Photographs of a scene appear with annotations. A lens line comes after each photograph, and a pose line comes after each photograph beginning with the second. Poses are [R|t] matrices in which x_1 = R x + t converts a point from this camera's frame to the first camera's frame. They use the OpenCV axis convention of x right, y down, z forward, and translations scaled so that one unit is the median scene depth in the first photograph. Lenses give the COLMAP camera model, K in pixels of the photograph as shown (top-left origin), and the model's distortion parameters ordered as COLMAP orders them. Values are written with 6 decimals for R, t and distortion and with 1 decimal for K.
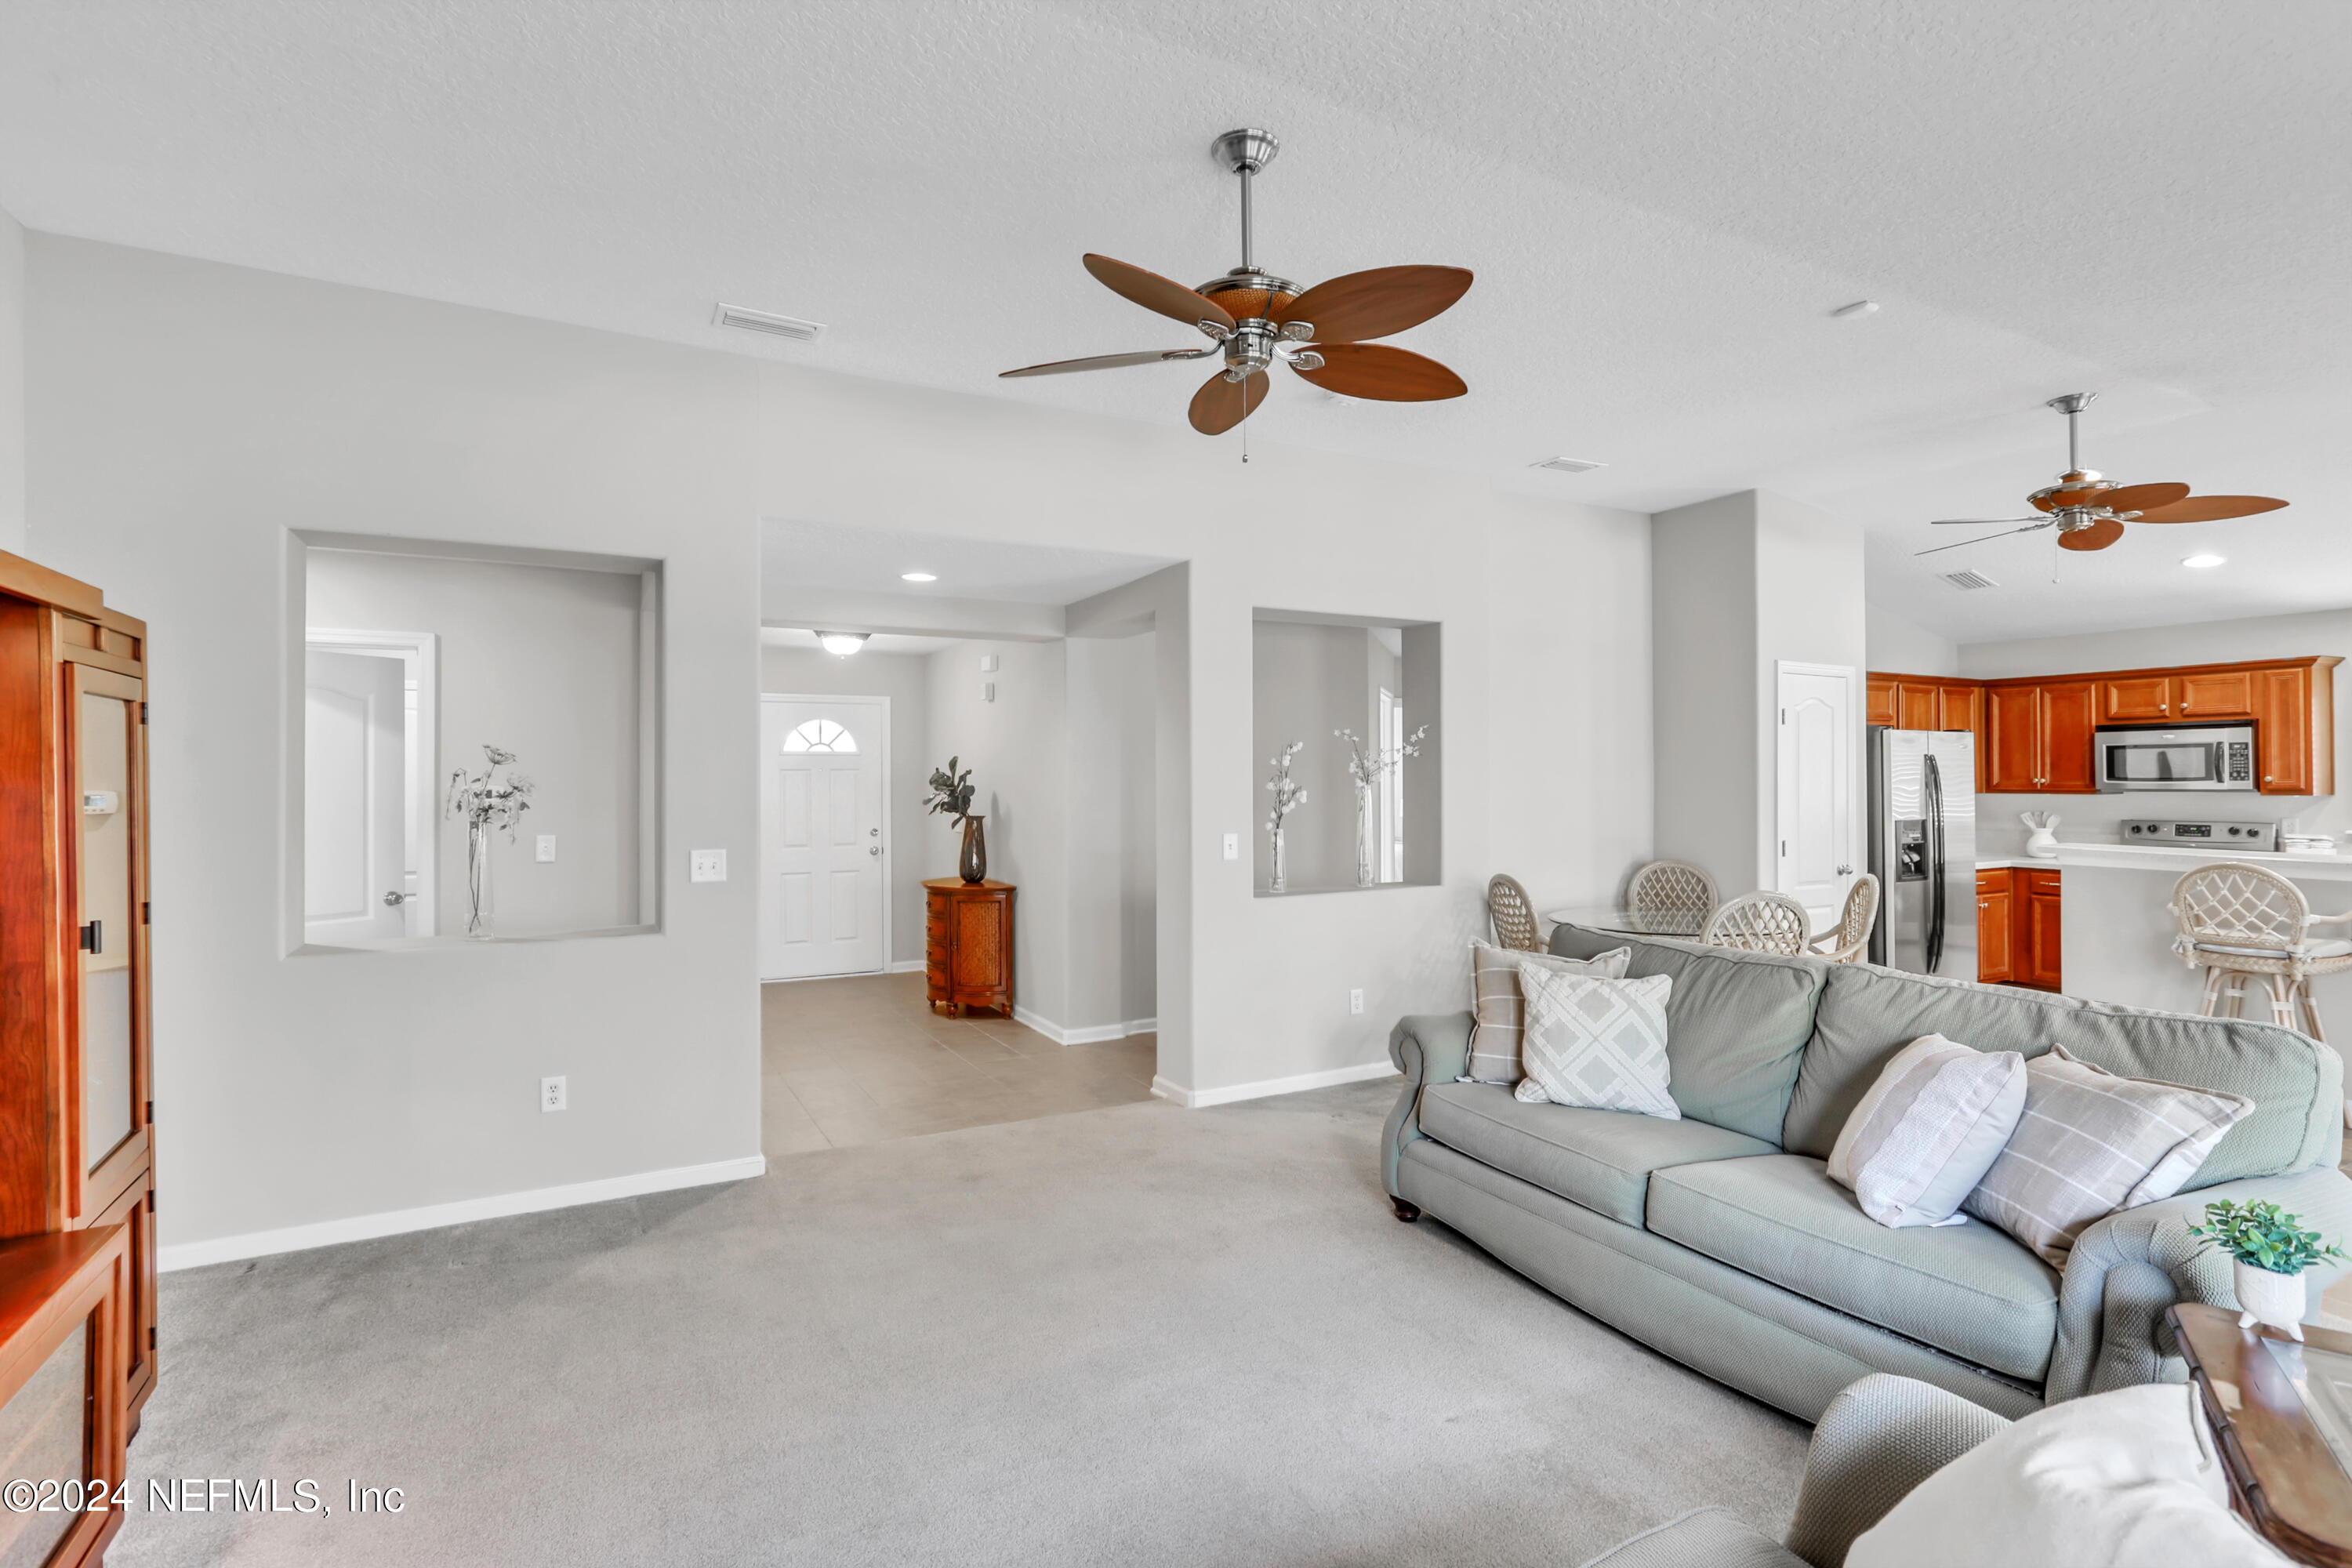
lens RADIAL K [[1137.2, 0, 1176.8], [0, 1137.2, 781.1], [0, 0, 1]] dist [0.001290, 0.000657]
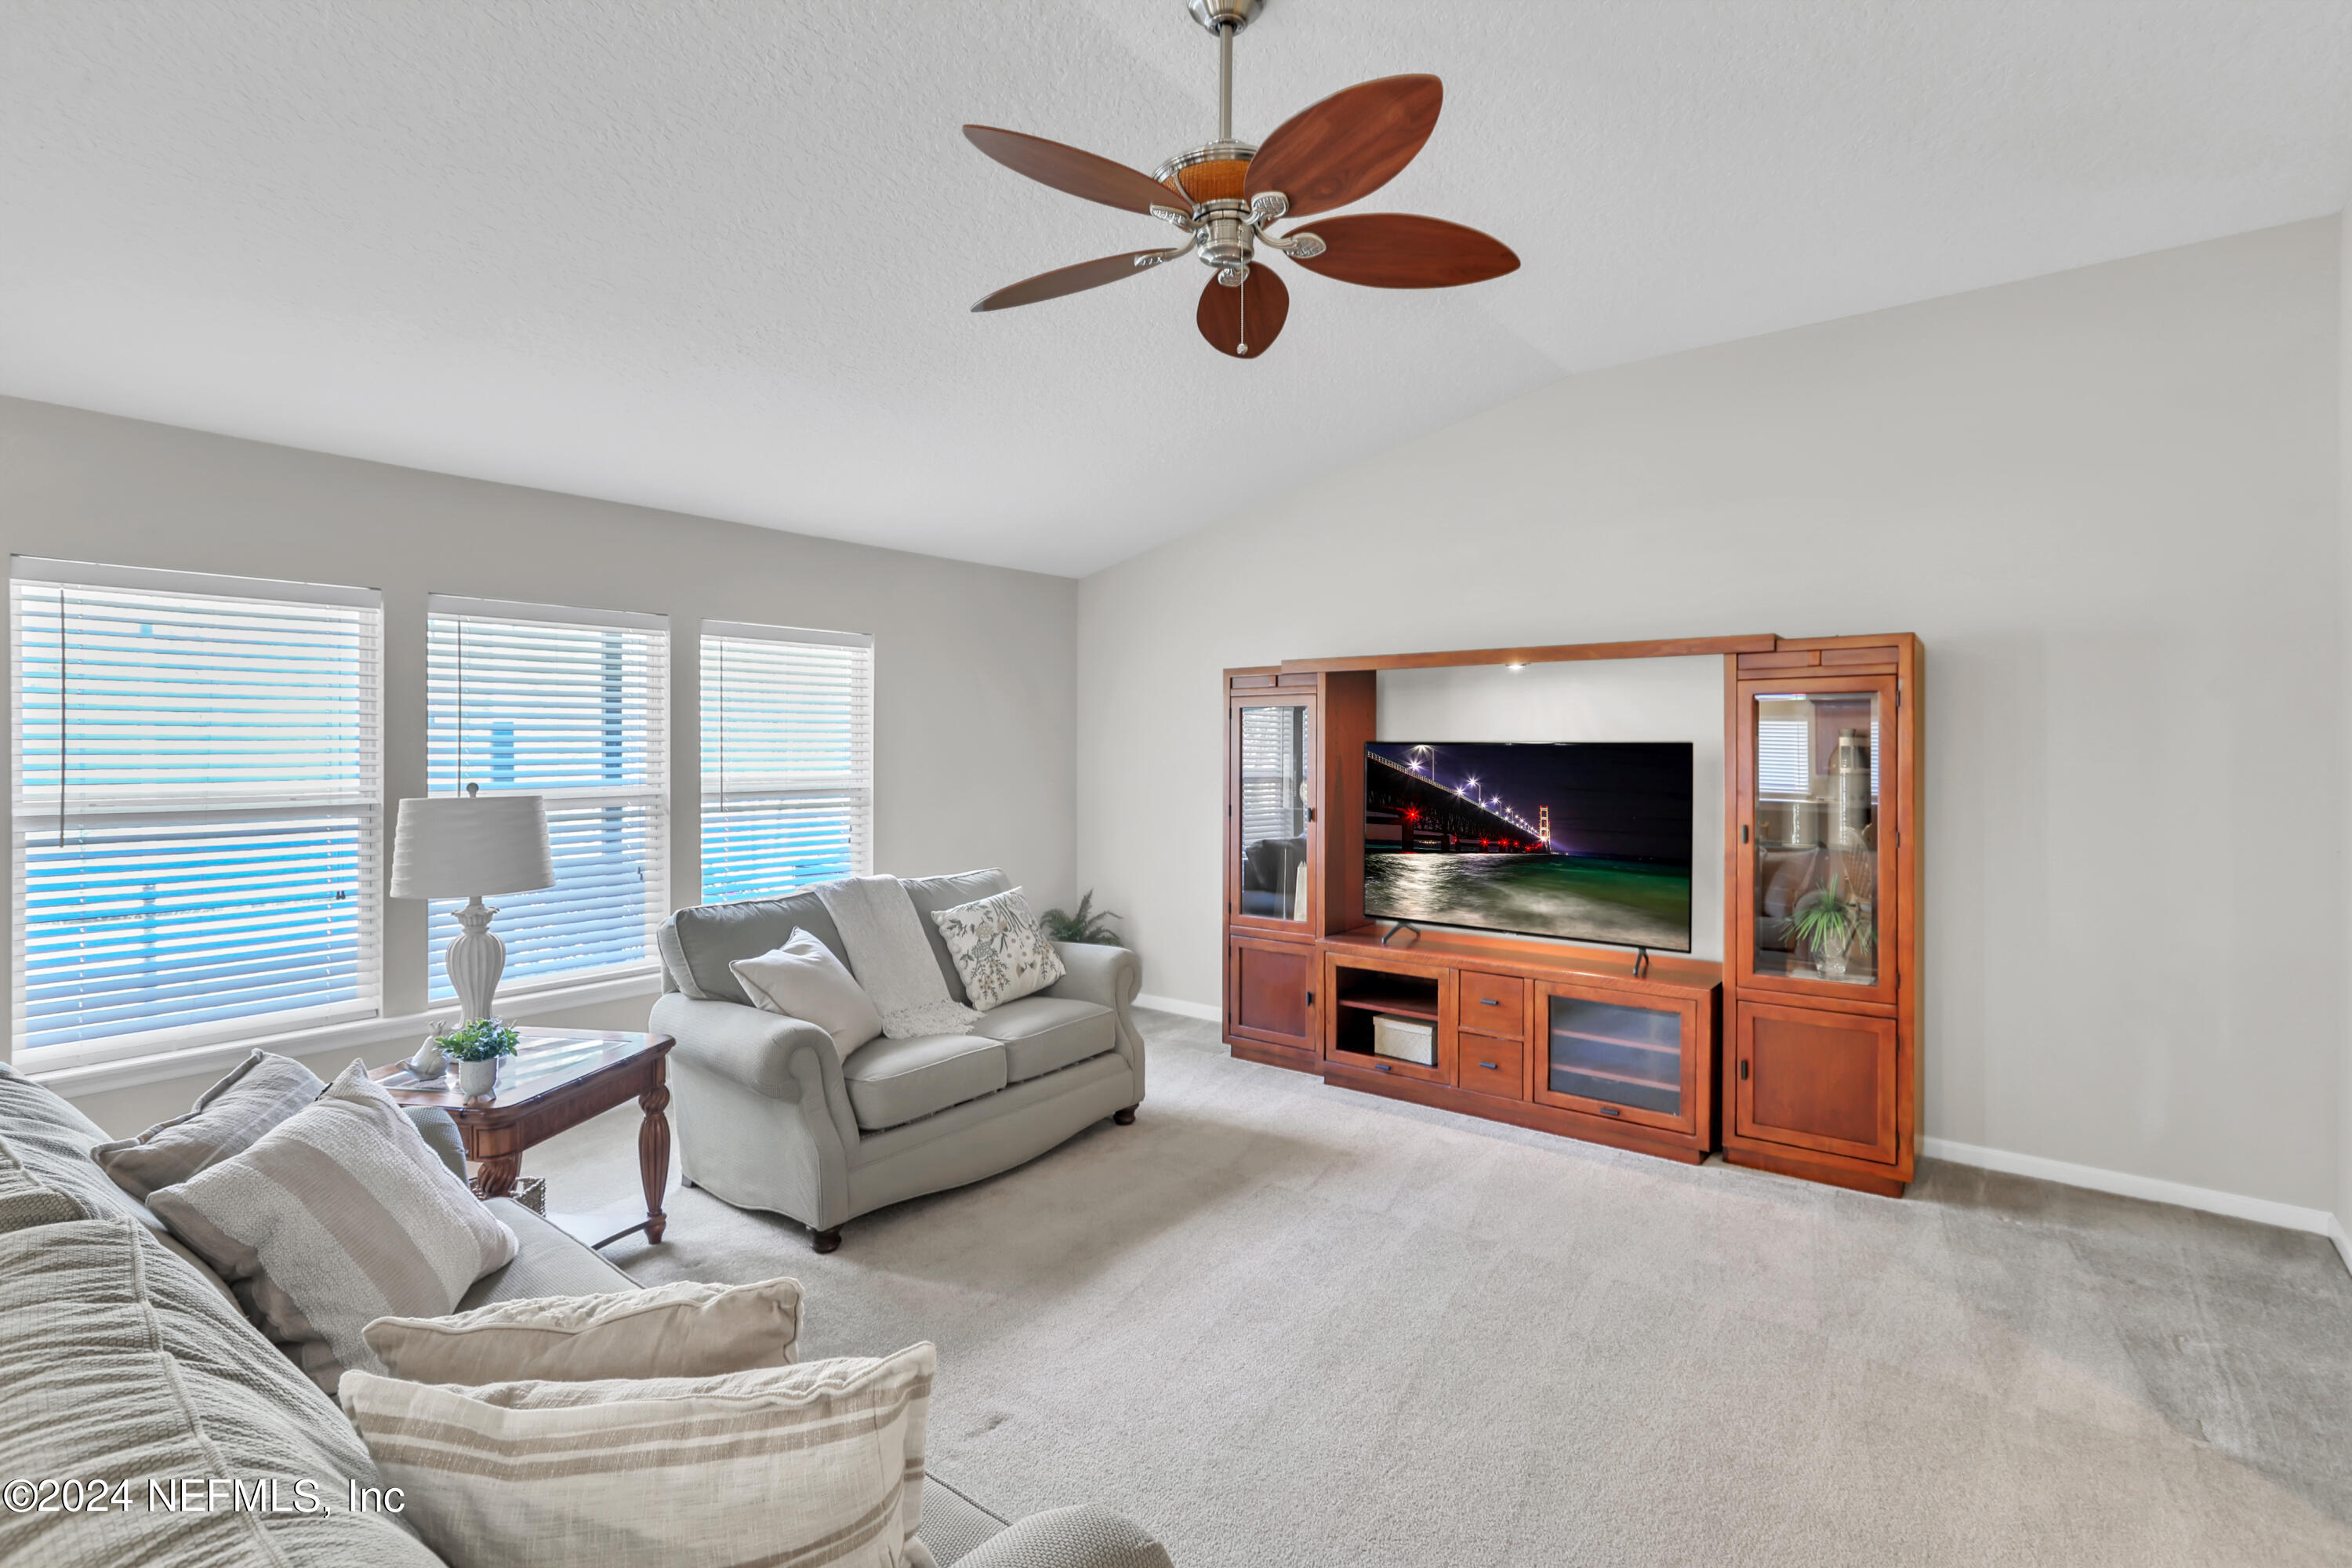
lens RADIAL K [[1112.5, 0, 1166.7], [0, 1112.5, 742.9], [0, 0, 1]] dist [-0.002337, 0.000218]
pose [[-0.915260, 0.000024, -0.402864, 0.182764], [-0.002102, 0.999986, 0.004836, -0.004857], [0.402858, 0.005273, -0.915247, 0.711133]]
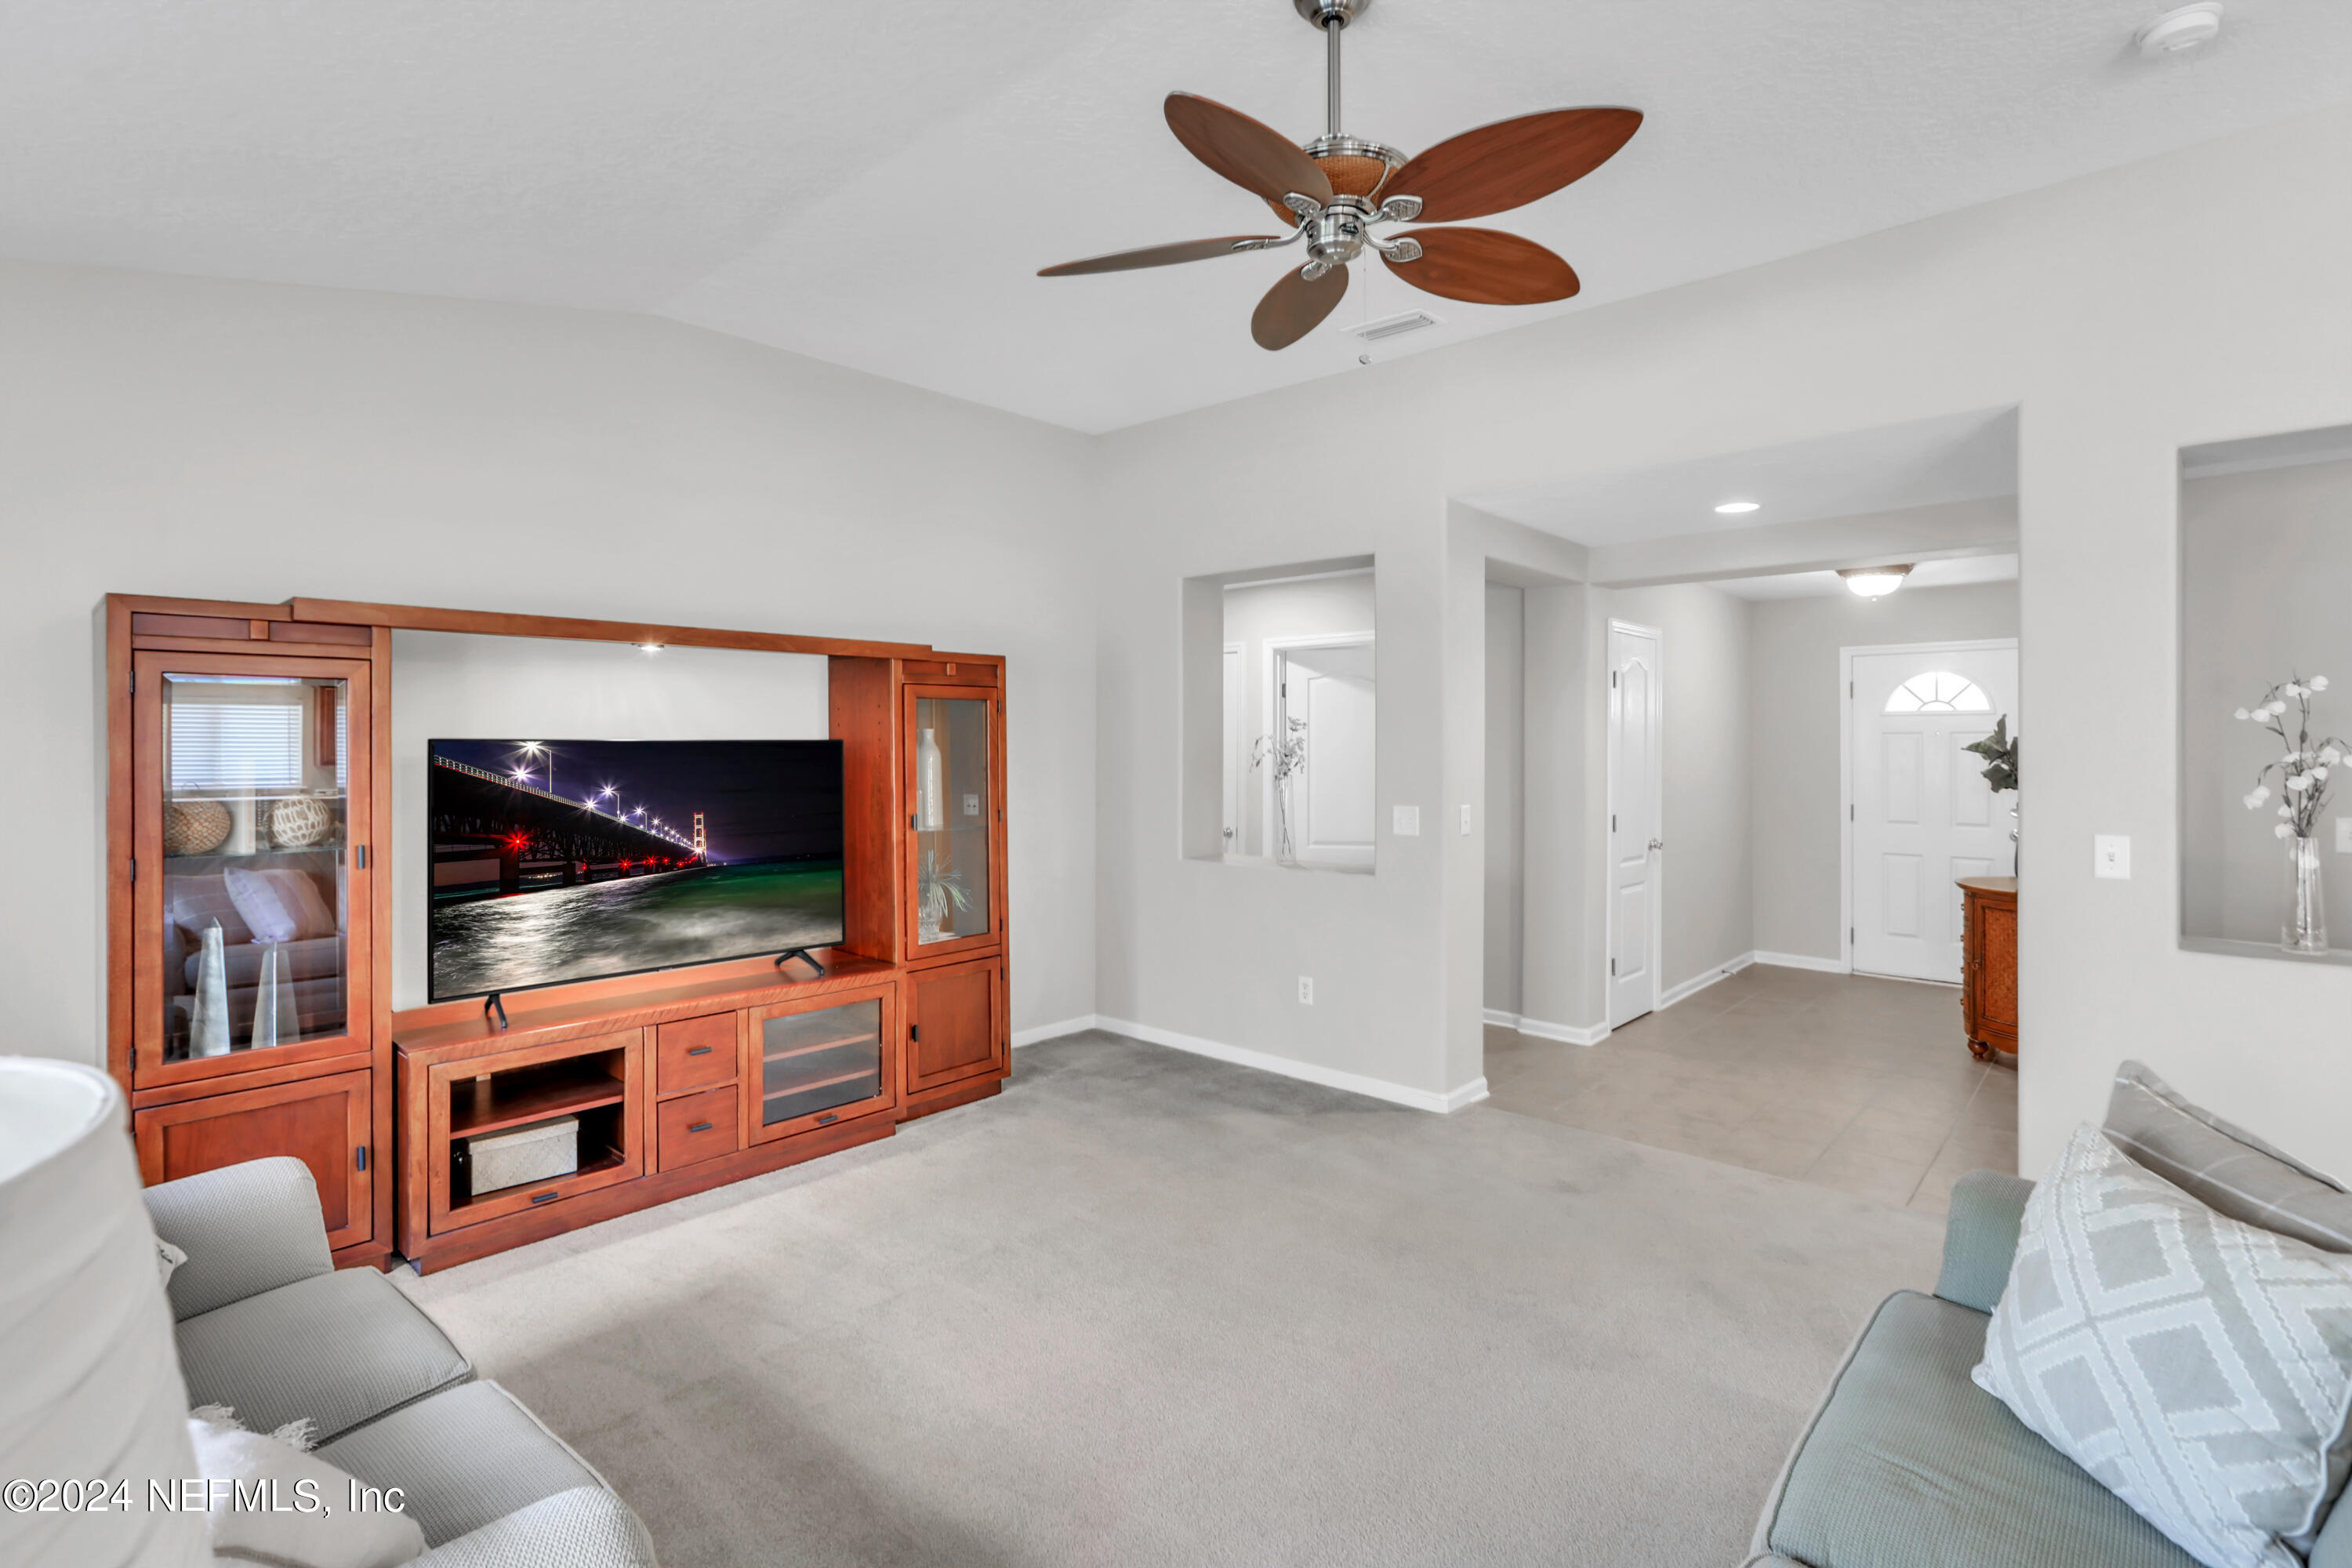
lens RADIAL K [[1112.5, 0, 1166.7], [0, 1112.5, 742.9], [0, 0, 1]] dist [-0.002337, 0.000218]
pose [[0.327092, 0.000807, -0.944992, 0.326869], [-0.002025, 0.999998, 0.000153, -0.001383], [0.944990, 0.001864, 0.327093, 0.250044]]
